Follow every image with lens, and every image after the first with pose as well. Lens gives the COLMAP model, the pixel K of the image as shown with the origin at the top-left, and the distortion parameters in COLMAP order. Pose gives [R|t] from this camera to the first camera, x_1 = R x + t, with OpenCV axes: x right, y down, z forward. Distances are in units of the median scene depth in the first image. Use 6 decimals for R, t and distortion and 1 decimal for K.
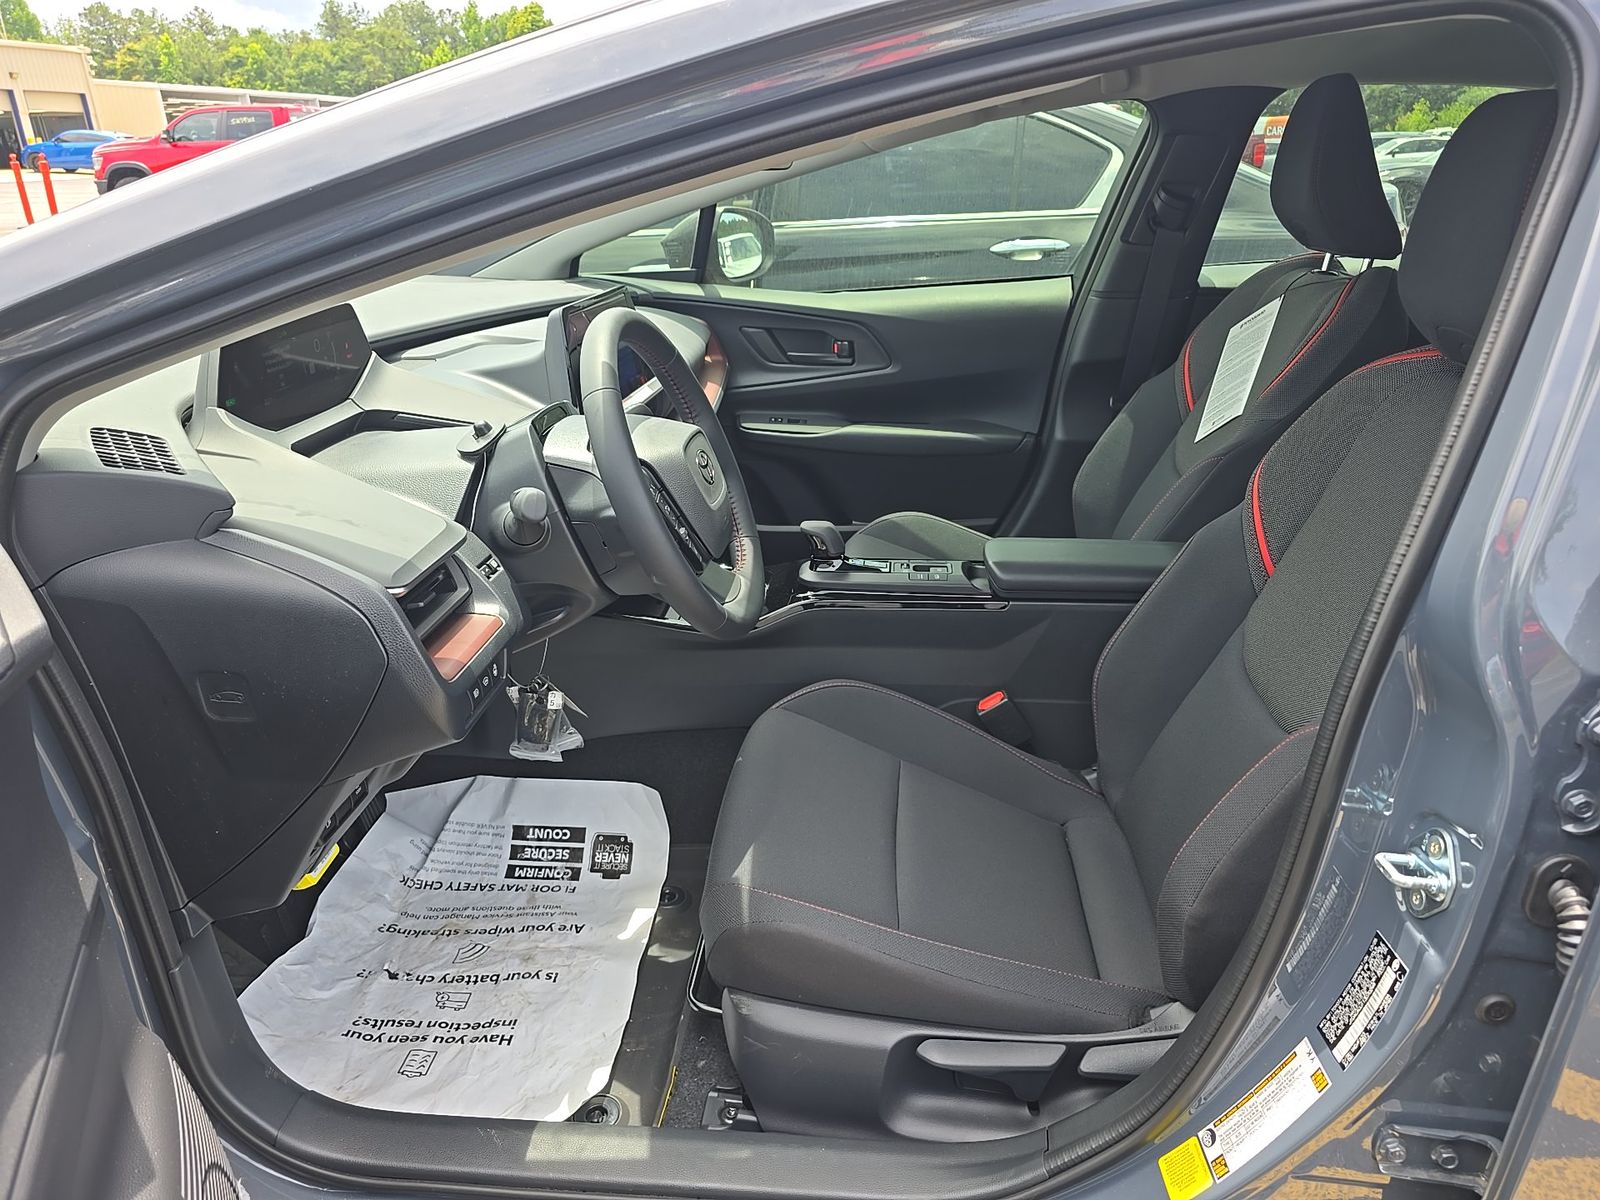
lens RADIAL K [[1077.4, 0, 804.6], [0, 1077.4, 598.4], [0, 0, 1]] dist [-0.001746, -0.001929]
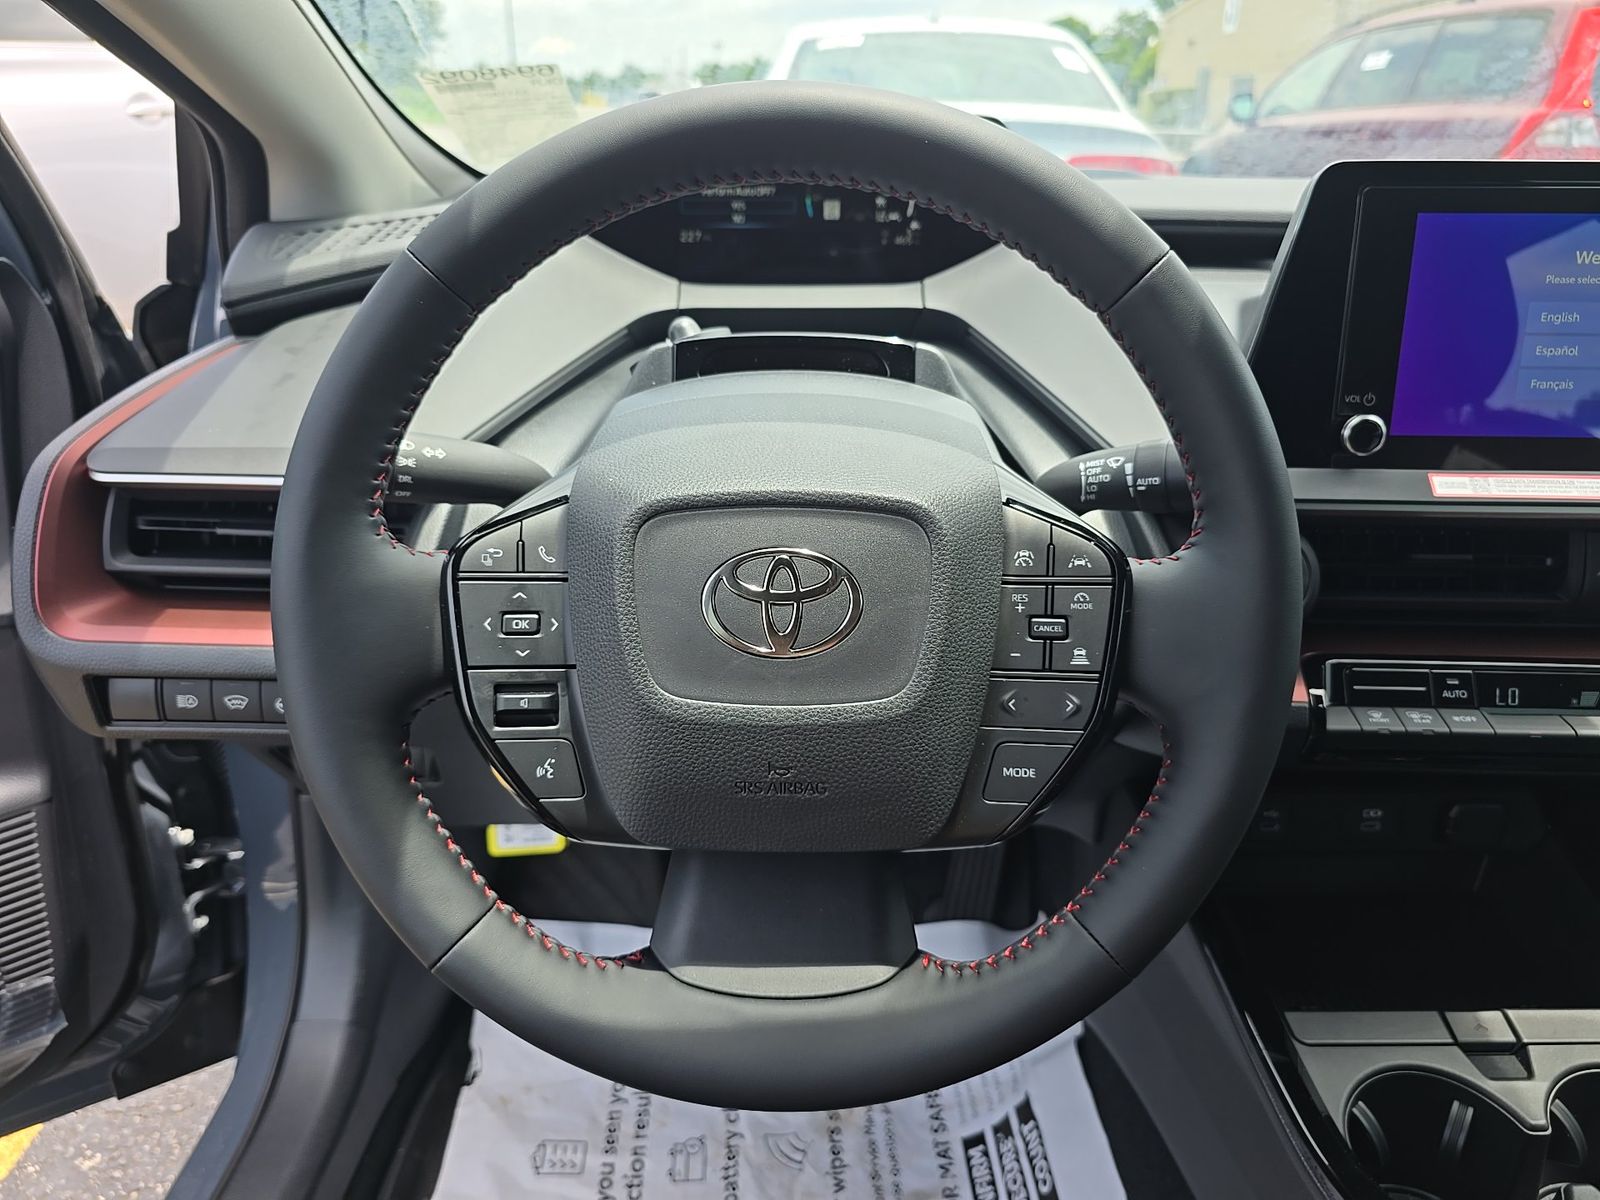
lens RADIAL K [[1077.4, 0, 802.5], [0, 1077.4, 604.2], [0, 0, 1]] dist [-0.001746, -0.001929]
pose [[0.087779, 0.394851, -0.914542, 0.152968], [-0.376953, 0.862981, 0.336409, -0.175388], [0.922064, 0.315209, 0.224592, 0.738049]]
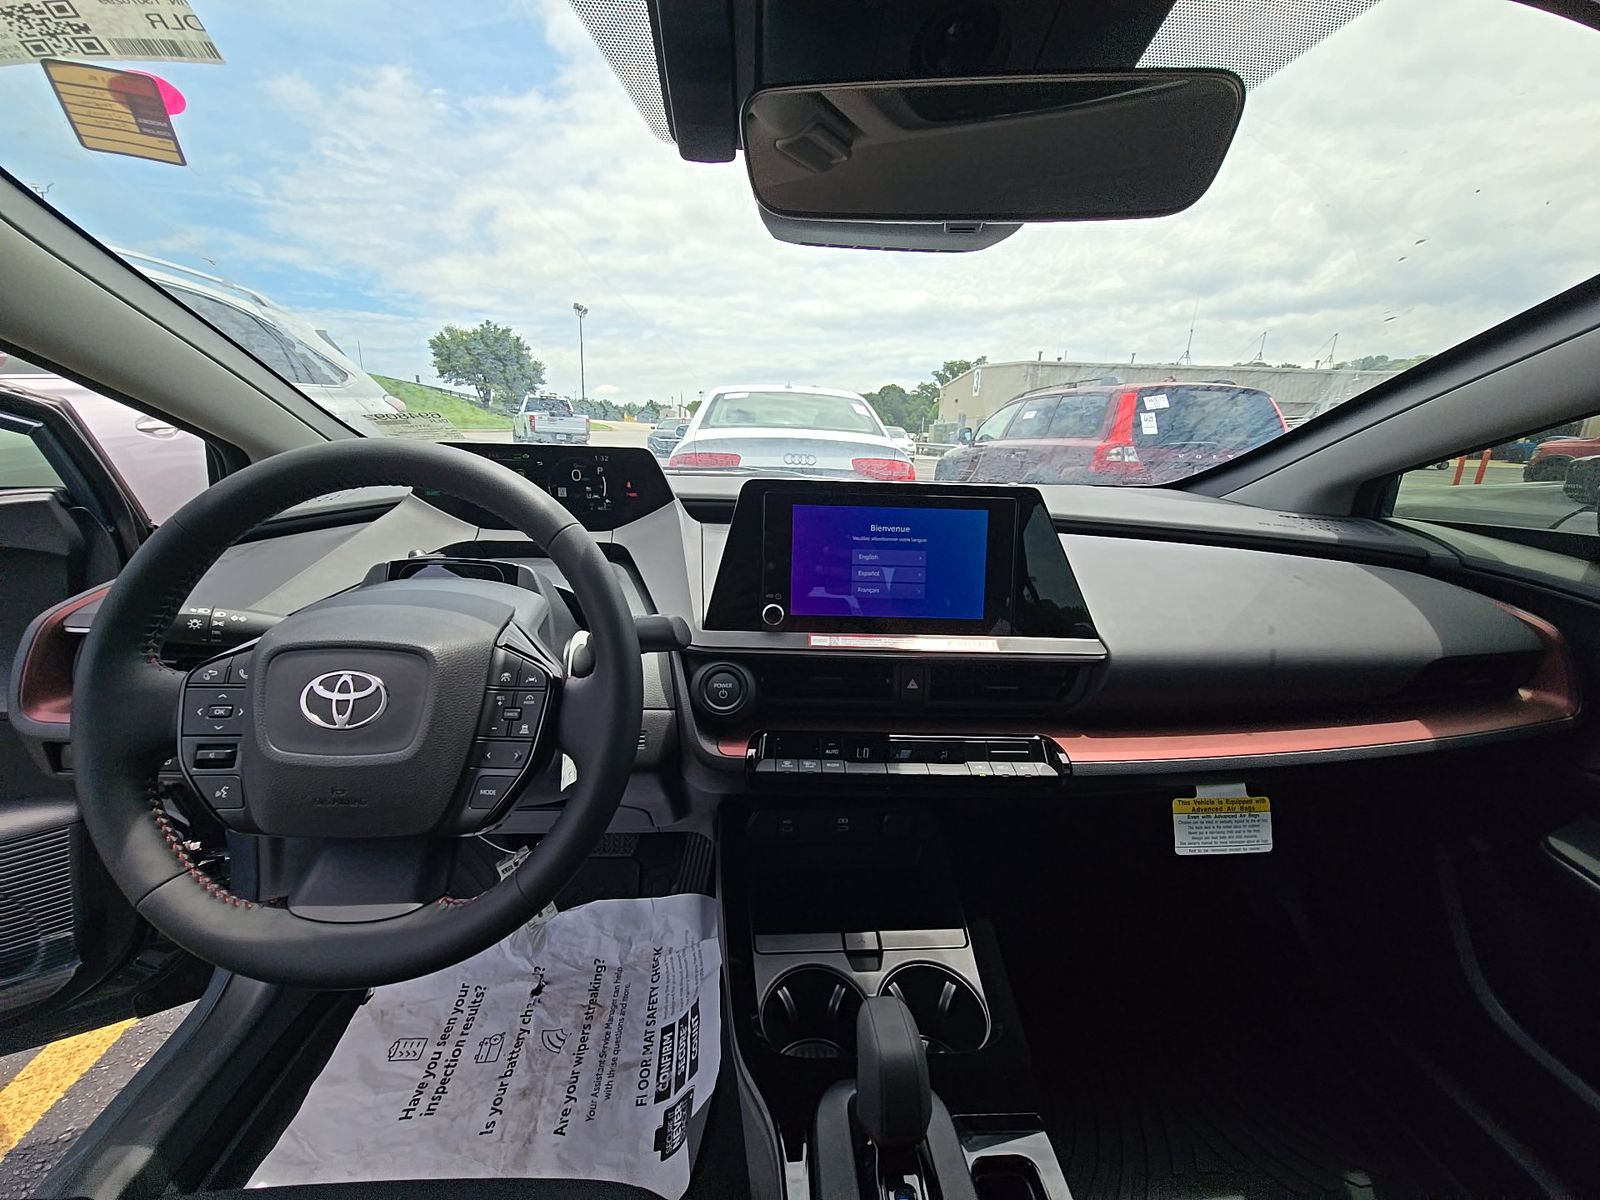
lens RADIAL K [[633.9, 0, 797.5], [0, 633.9, 615.5], [0, 0, 1]] dist [-0.002501, -0.001113]
pose [[0.152736, 0.261775, -0.952967, 0.211352], [-0.400812, 0.897822, 0.182387, -0.256069], [0.903339, 0.354103, 0.242052, 0.893390]]
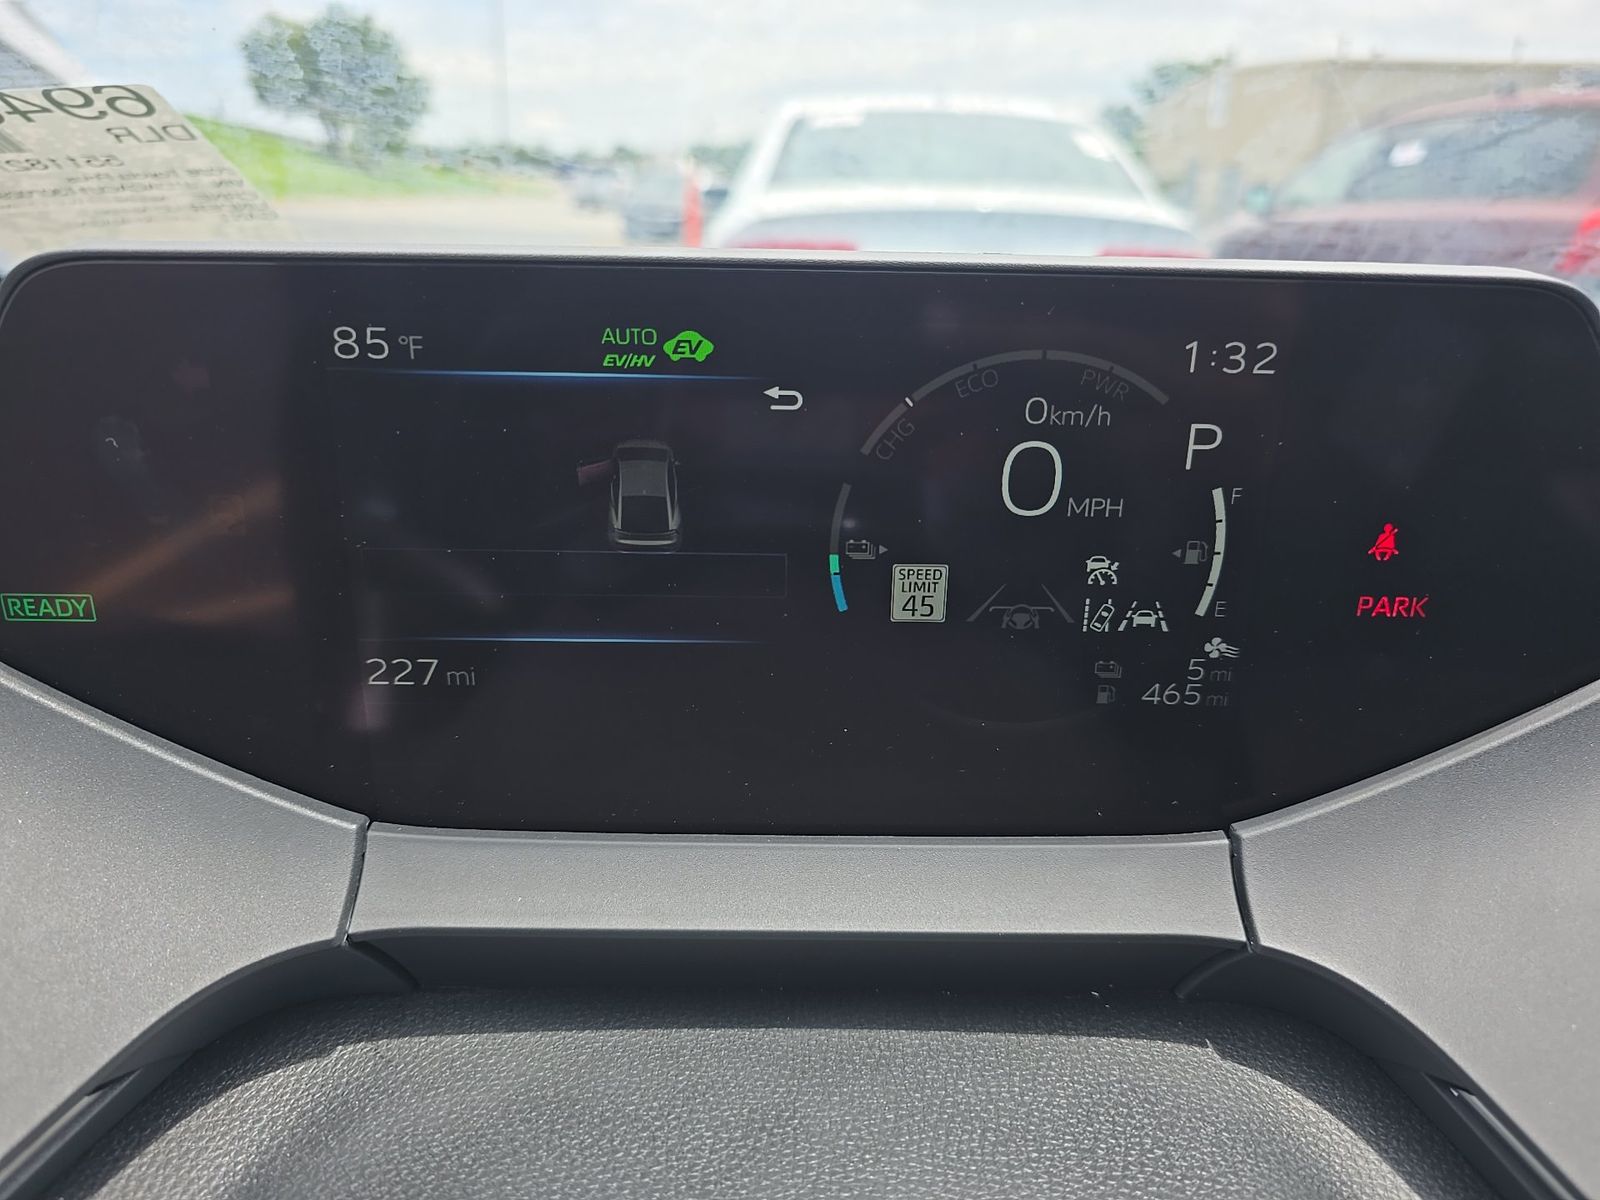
lens RADIAL K [[1077.4, 0, 801.0], [0, 1077.4, 590.7], [0, 0, 1]] dist [-0.001746, -0.001929]
pose [[0.097080, 0.327155, -0.939971, -0.245263], [-0.395369, 0.879393, 0.265237, -0.200309], [0.913378, 0.345886, 0.214718, 0.762049]]
